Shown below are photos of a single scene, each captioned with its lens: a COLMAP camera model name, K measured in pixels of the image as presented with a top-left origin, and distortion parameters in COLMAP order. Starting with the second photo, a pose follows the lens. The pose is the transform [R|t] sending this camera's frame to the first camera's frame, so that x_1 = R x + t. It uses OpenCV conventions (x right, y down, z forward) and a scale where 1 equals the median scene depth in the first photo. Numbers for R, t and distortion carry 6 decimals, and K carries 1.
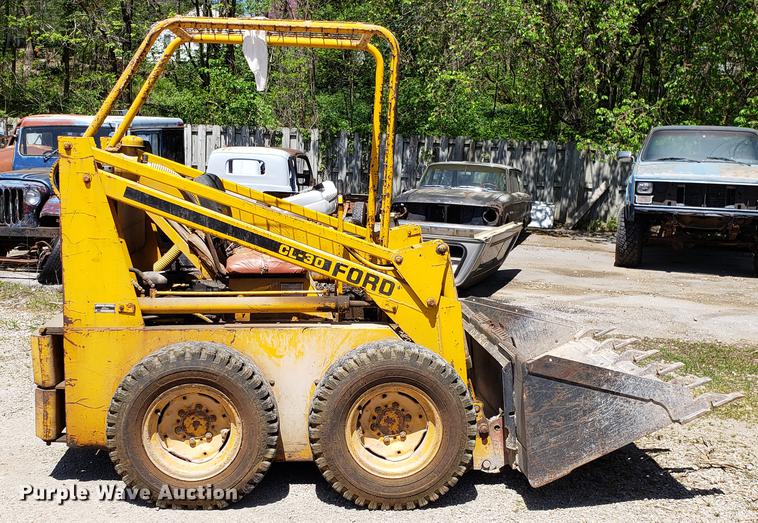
lens RADIAL K [[910.1, 0, 355.0], [0, 910.1, 253.9], [0, 0, 1]] dist [0.234053, -0.017641]
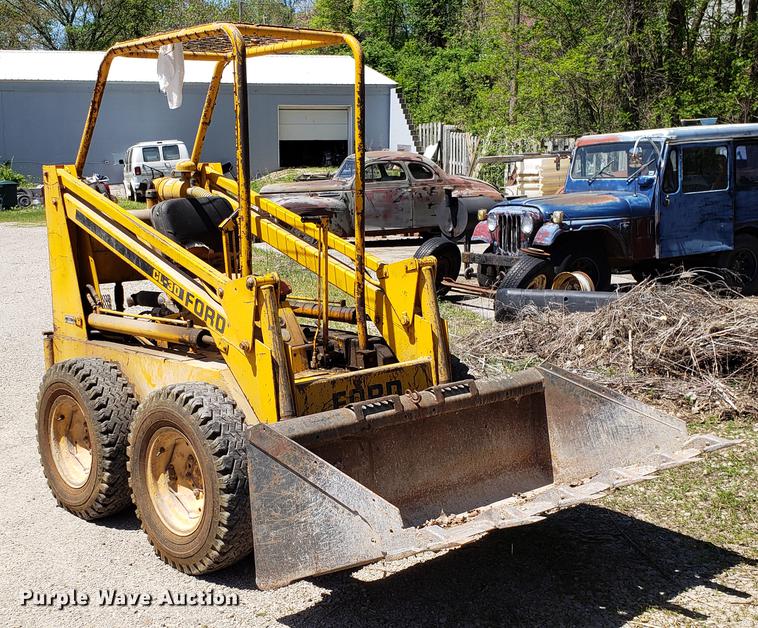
lens RADIAL K [[1045.8, 0, 291.8], [0, 1045.8, 314.8], [0, 0, 1]] dist [0.133199, -0.040079]
pose [[0.575606, 0.077529, -0.814044, 0.336476], [-0.059832, 0.996820, 0.052630, -0.010772], [0.815536, 0.018412, 0.578414, 0.181743]]
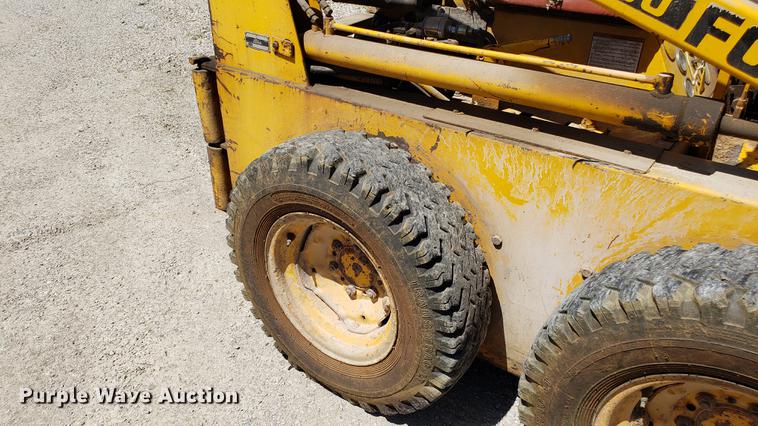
lens RADIAL K [[601.9, 0, 362.9], [0, 601.9, 214.4], [0, 0, 1]] dist [0.028167, -0.012746]
pose [[0.759221, 0.315053, -0.569495, 0.014044], [-0.061618, 0.905891, 0.419005, -0.002874], [0.647909, -0.283026, 0.707184, 0.273729]]
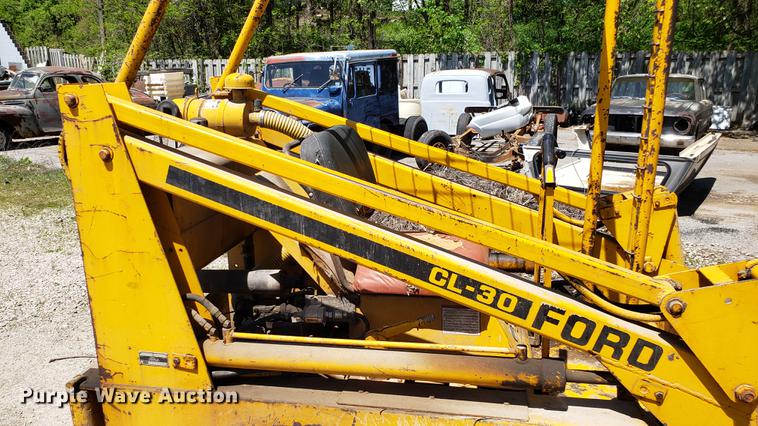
lens RADIAL K [[601.9, 0, 362.9], [0, 601.9, 214.4], [0, 0, 1]] dist [0.028167, -0.012746]
pose [[0.959941, 0.018406, -0.279596, -0.008544], [0.015458, 0.992842, 0.118431, -0.031250], [0.279774, -0.118009, 0.952786, 0.246050]]
